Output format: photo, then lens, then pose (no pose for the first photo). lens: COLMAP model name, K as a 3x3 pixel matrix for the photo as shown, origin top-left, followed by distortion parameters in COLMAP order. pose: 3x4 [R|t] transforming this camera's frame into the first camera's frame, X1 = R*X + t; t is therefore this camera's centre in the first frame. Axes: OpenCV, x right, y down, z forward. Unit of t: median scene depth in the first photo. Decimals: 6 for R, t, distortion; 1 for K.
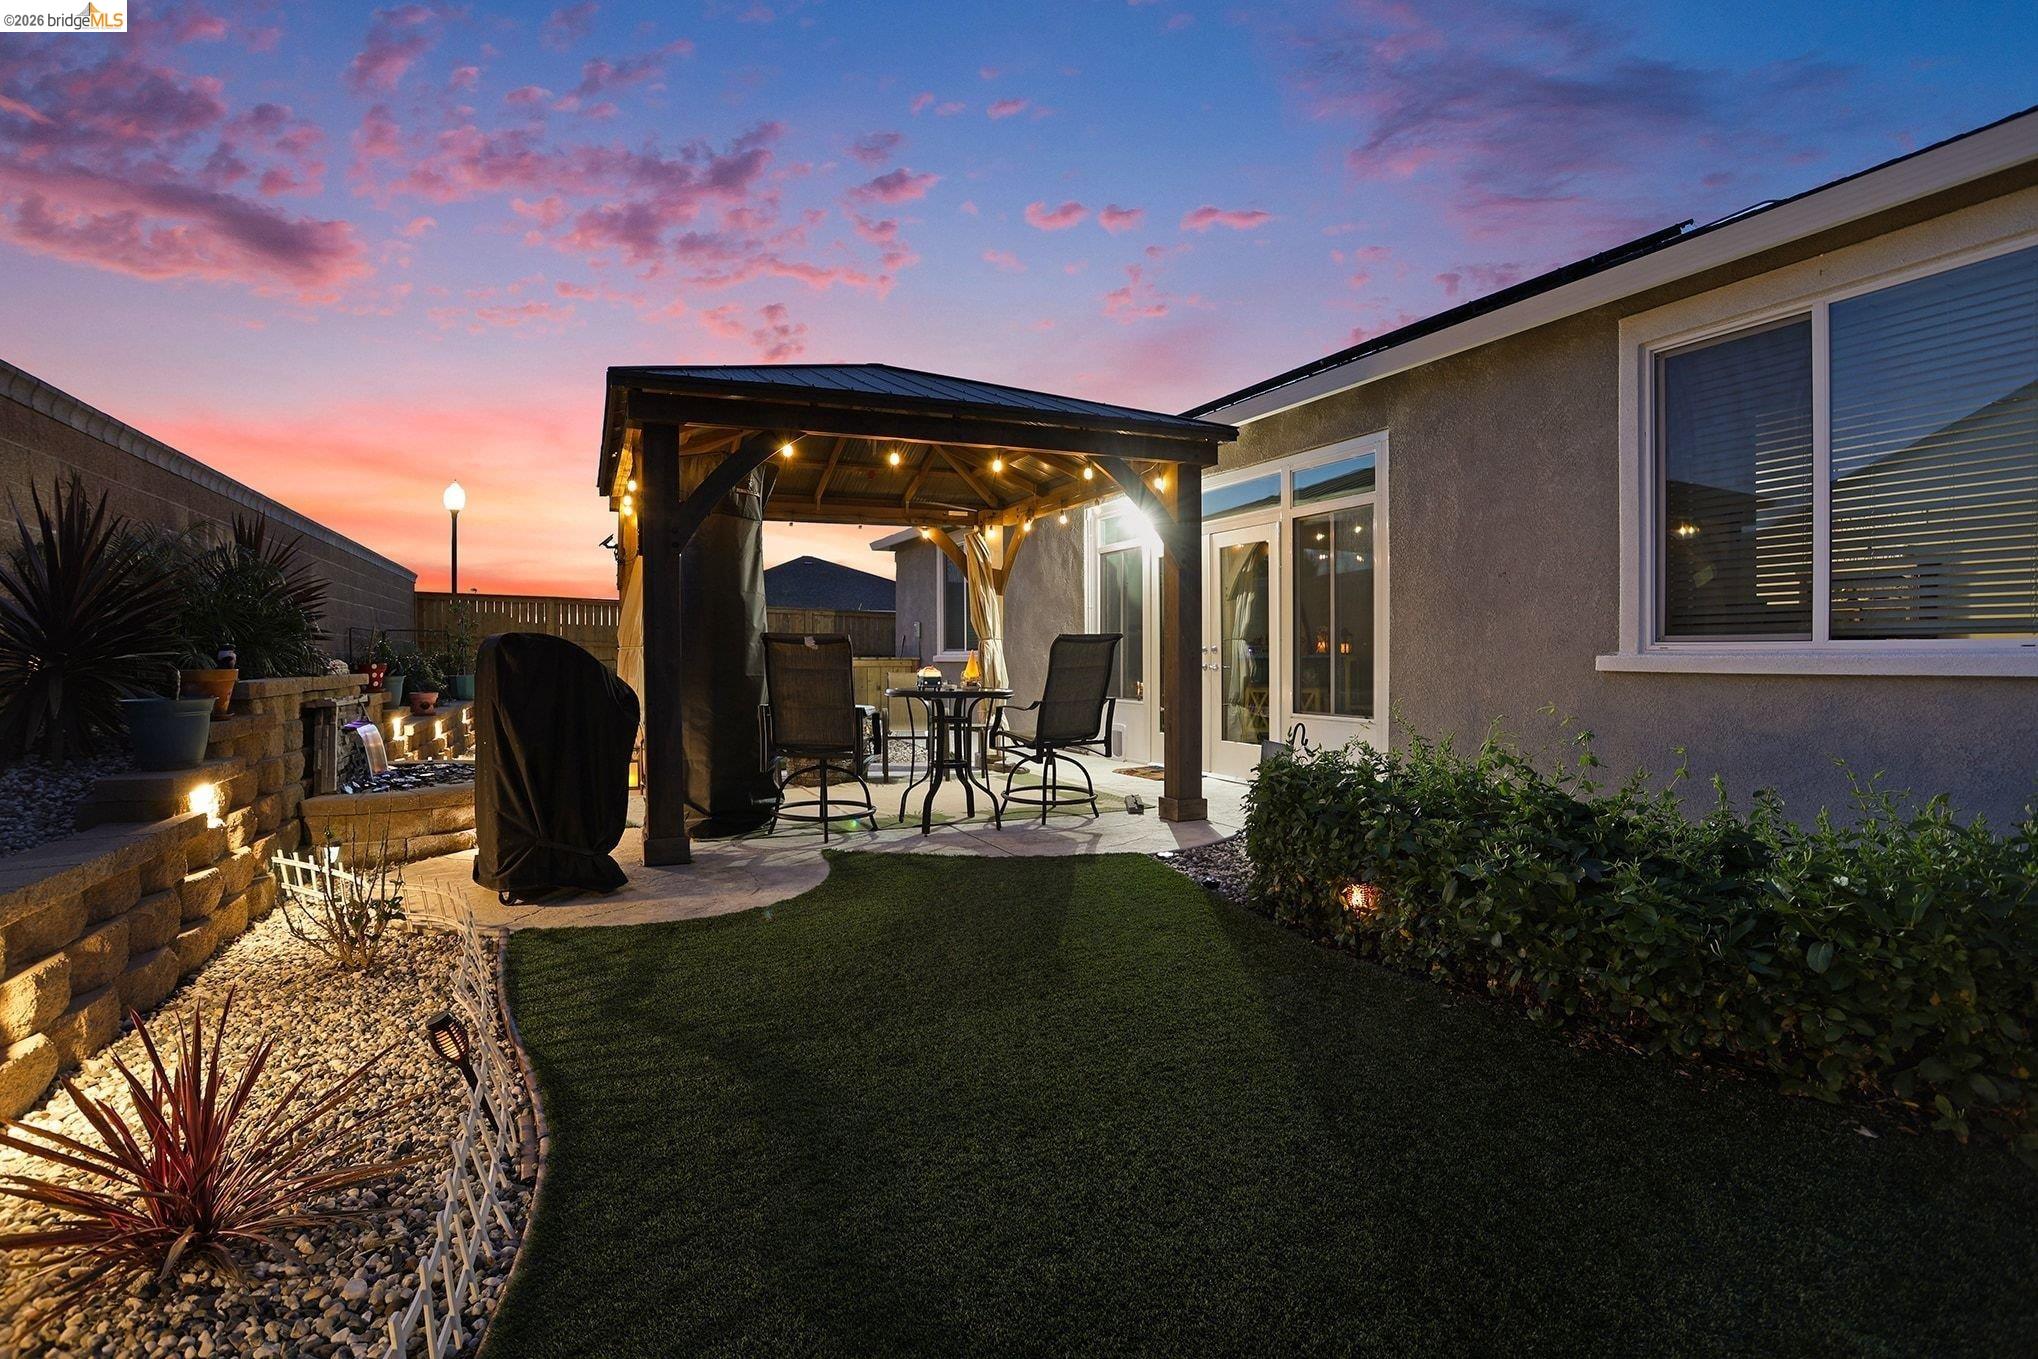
lens RADIAL K [[1034.0, 0, 1000.2], [0, 1034.0, 656.1], [0, 0, 1]] dist [-0.038747, 0.000890]
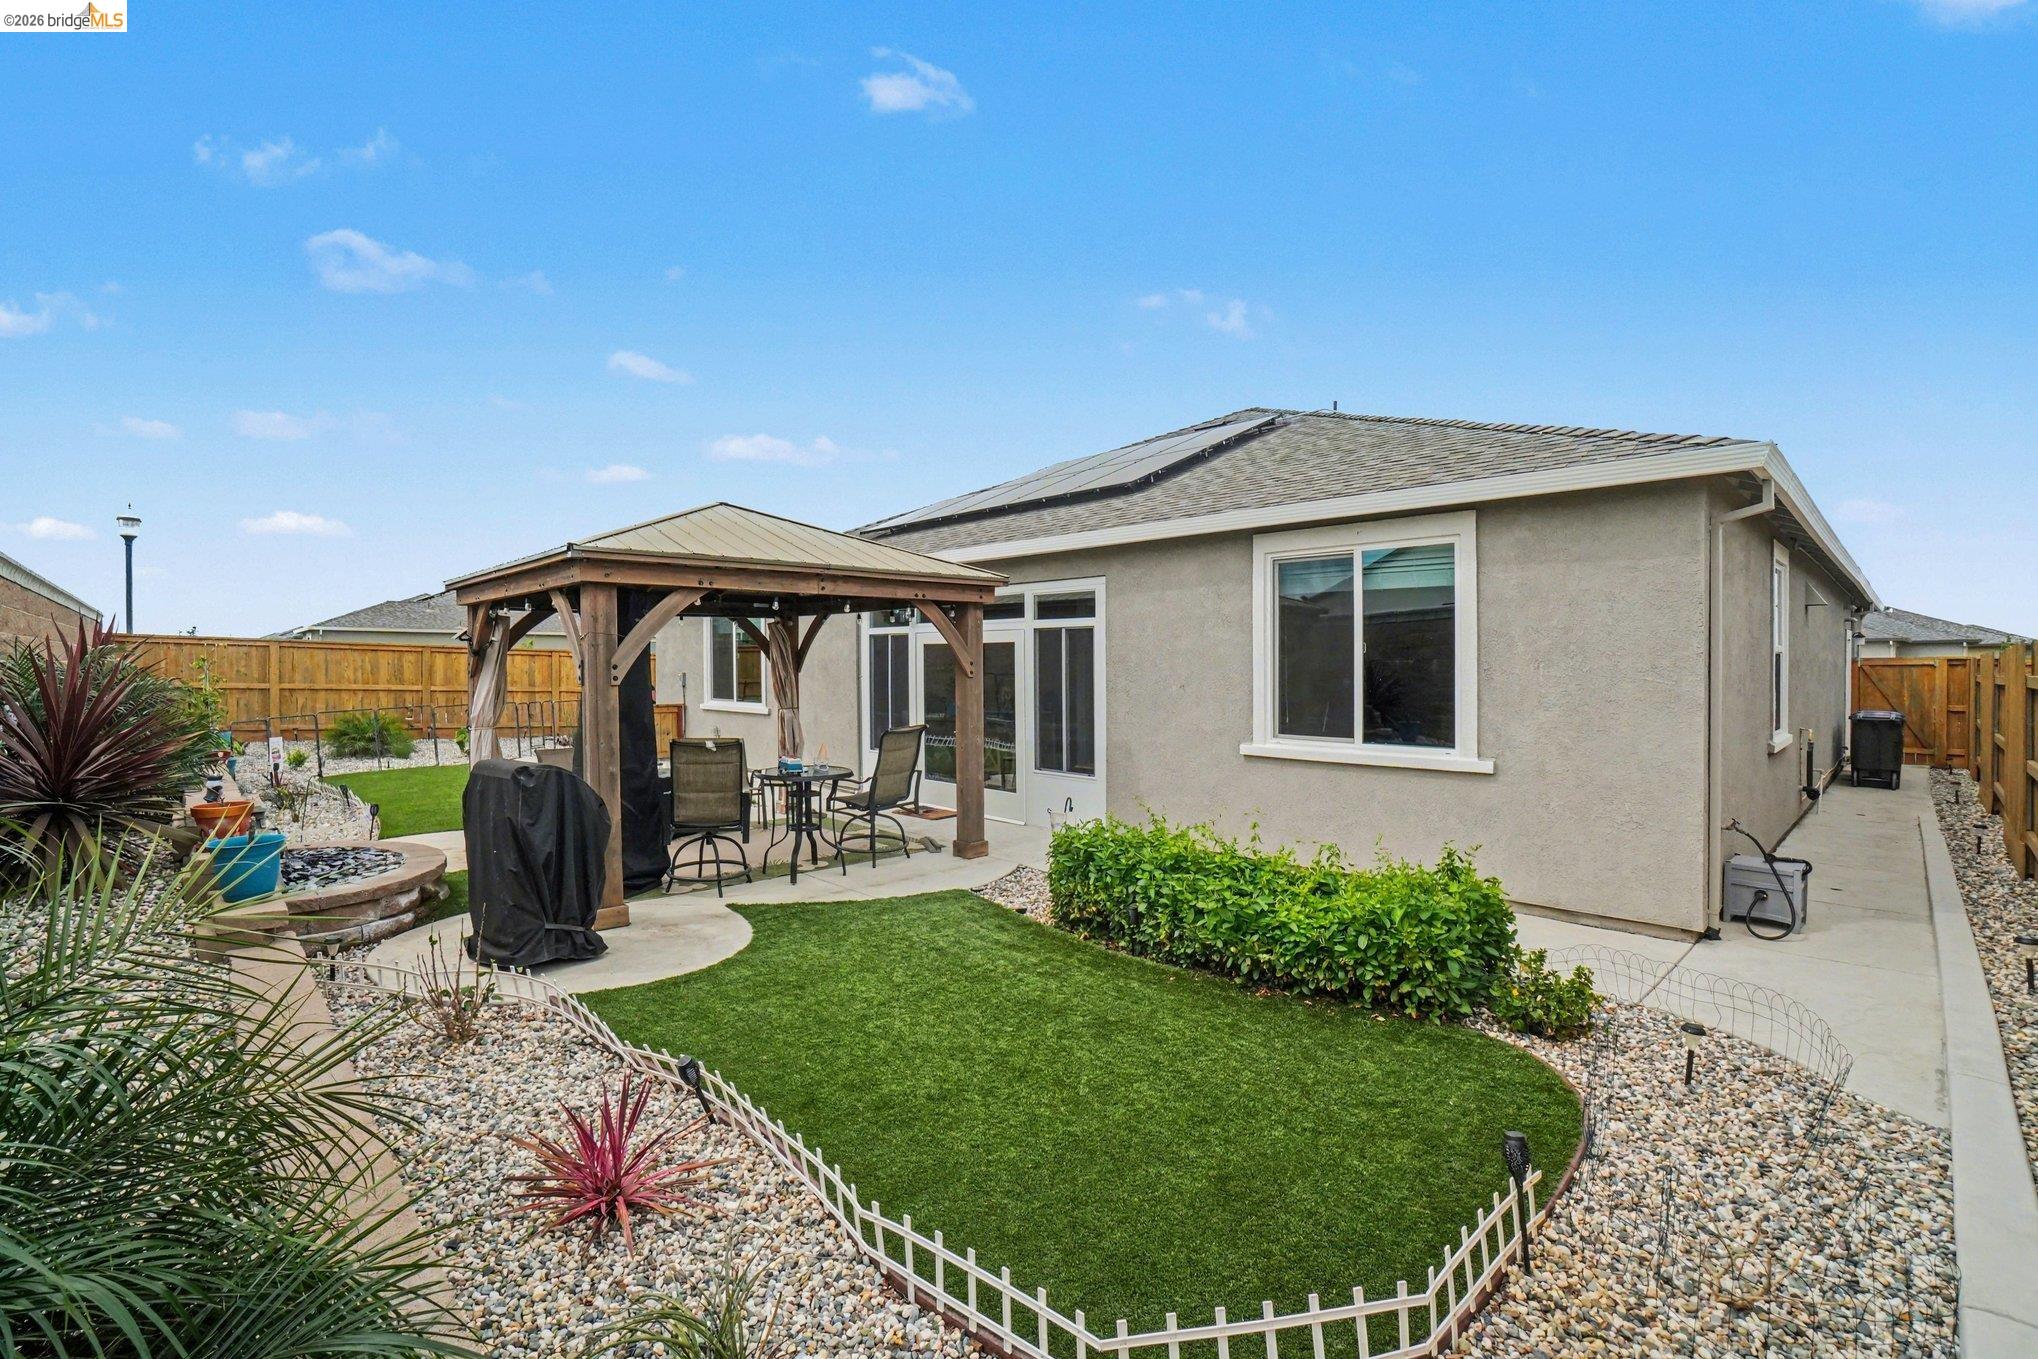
lens RADIAL K [[915.3, 0, 1015.7], [0, 915.3, 680.7], [0, 0, 1]] dist [-0.064499, 0.023374]
pose [[0.948986, -0.016516, 0.314886, -0.181660], [0.014251, 0.999853, 0.009497, -0.105775], [-0.314997, -0.004525, 0.949082, -0.222372]]
